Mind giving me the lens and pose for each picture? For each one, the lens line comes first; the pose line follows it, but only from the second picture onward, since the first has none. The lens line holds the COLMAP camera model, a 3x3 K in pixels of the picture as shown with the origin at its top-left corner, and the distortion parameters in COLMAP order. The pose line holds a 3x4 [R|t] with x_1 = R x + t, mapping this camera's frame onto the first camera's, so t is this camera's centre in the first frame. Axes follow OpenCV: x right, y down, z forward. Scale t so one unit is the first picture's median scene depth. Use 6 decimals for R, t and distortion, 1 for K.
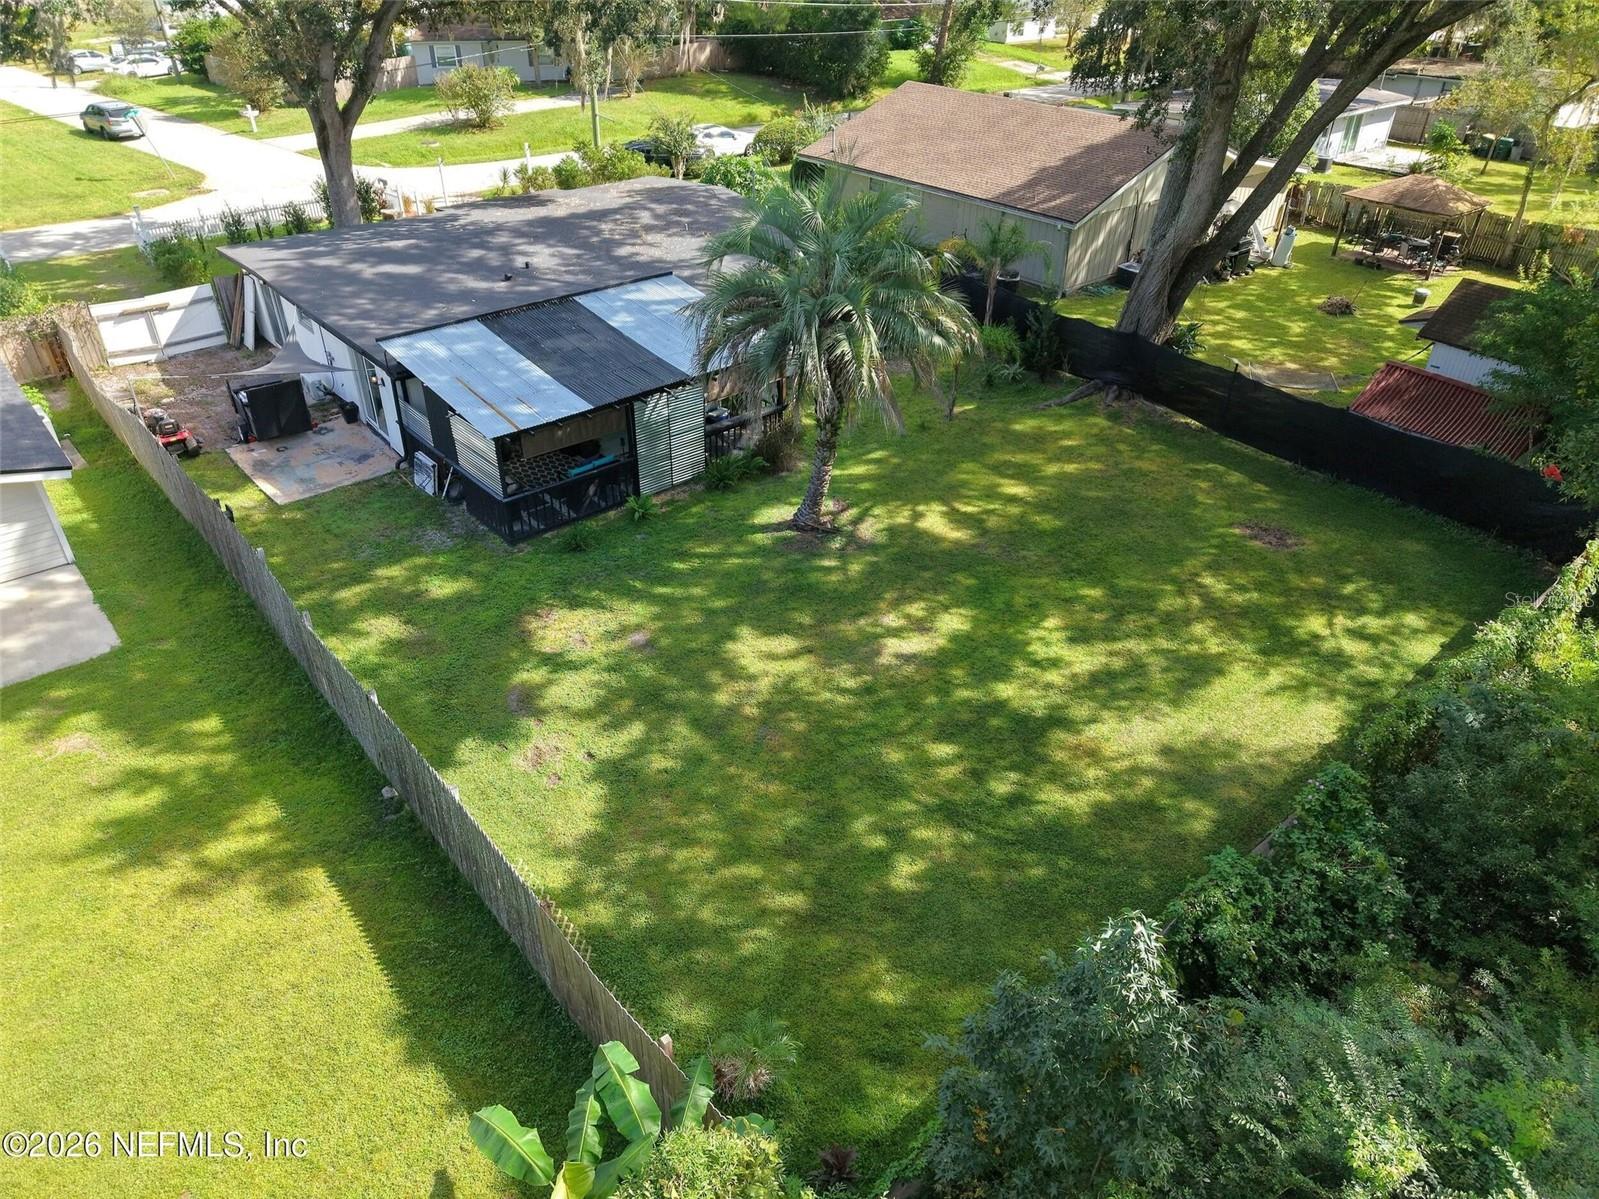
lens RADIAL K [[1077.2, 0, 800.0], [0, 1077.2, 620.9], [0, 0, 1]] dist [0.061716, -0.105125]
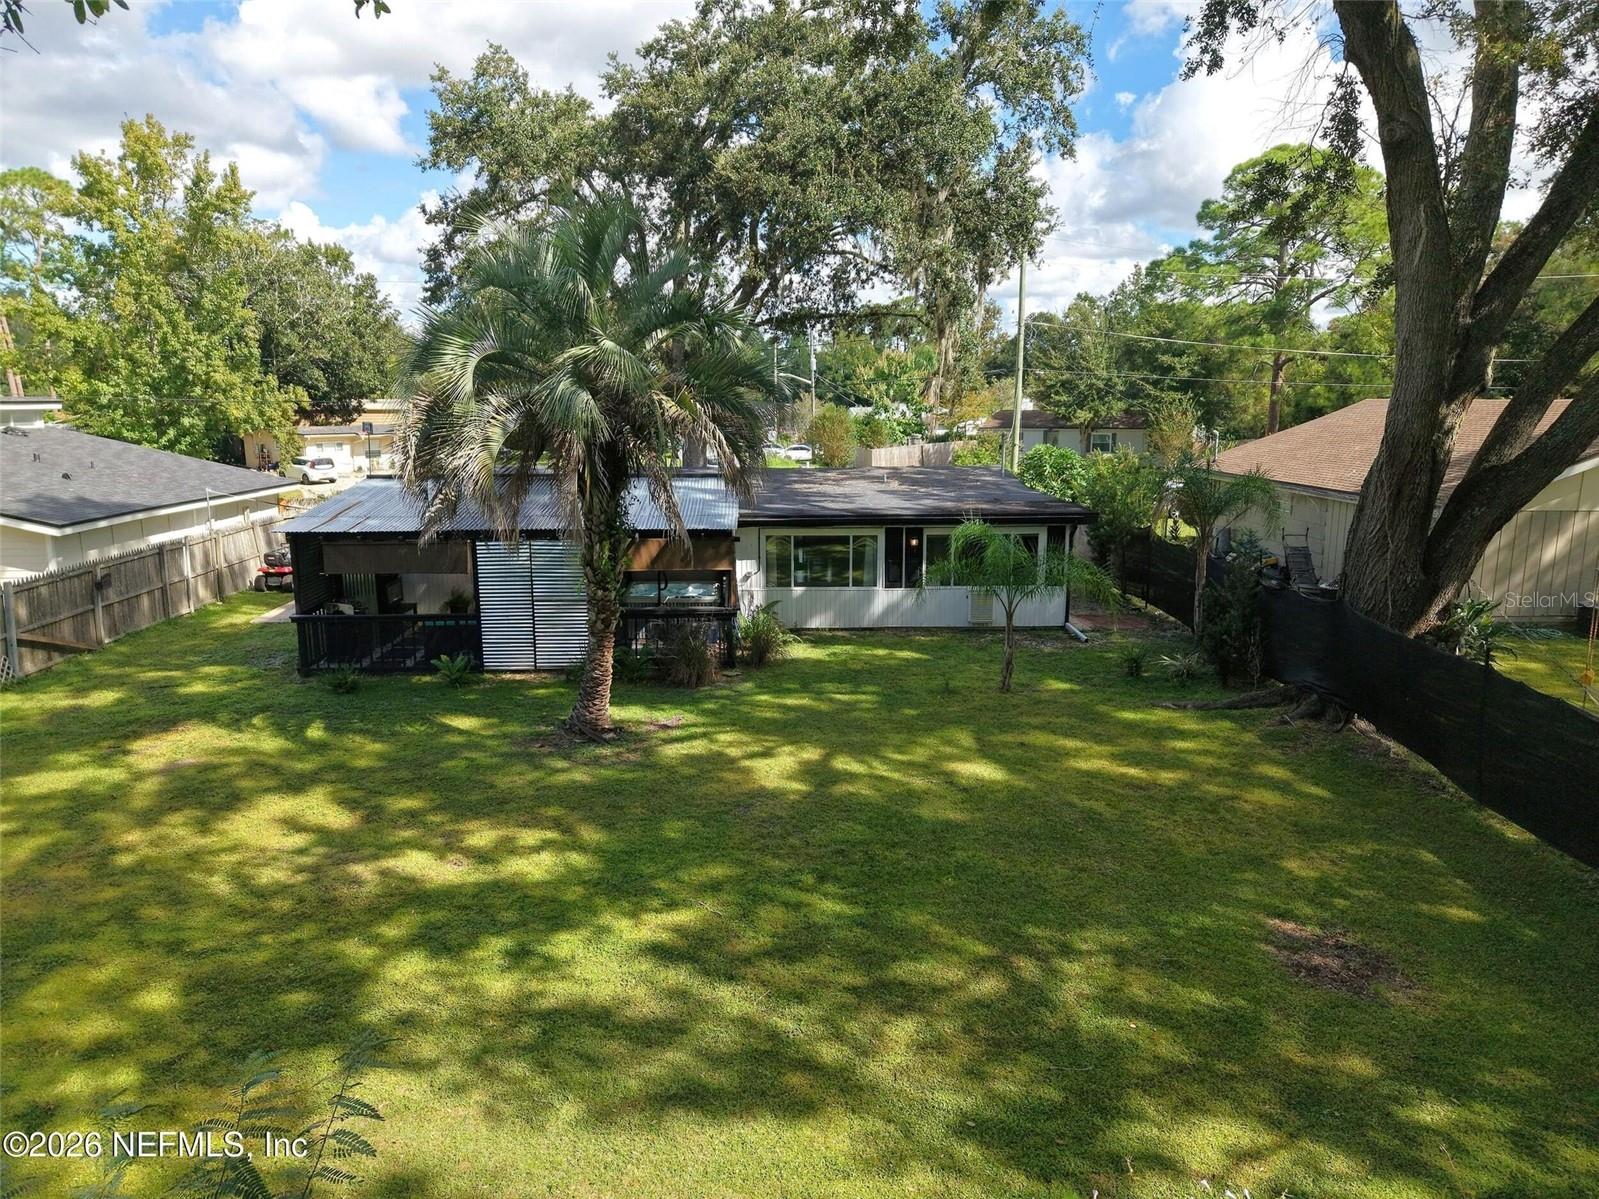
lens RADIAL K [[1077.2, 0, 800.0], [0, 1077.2, 620.9], [0, 0, 1]] dist [0.061716, -0.105125]
pose [[0.783979, 0.121503, -0.608781, 0.592808], [-0.334755, 0.908606, -0.249750, -0.019605], [0.522796, 0.399591, 0.753002, 0.584849]]
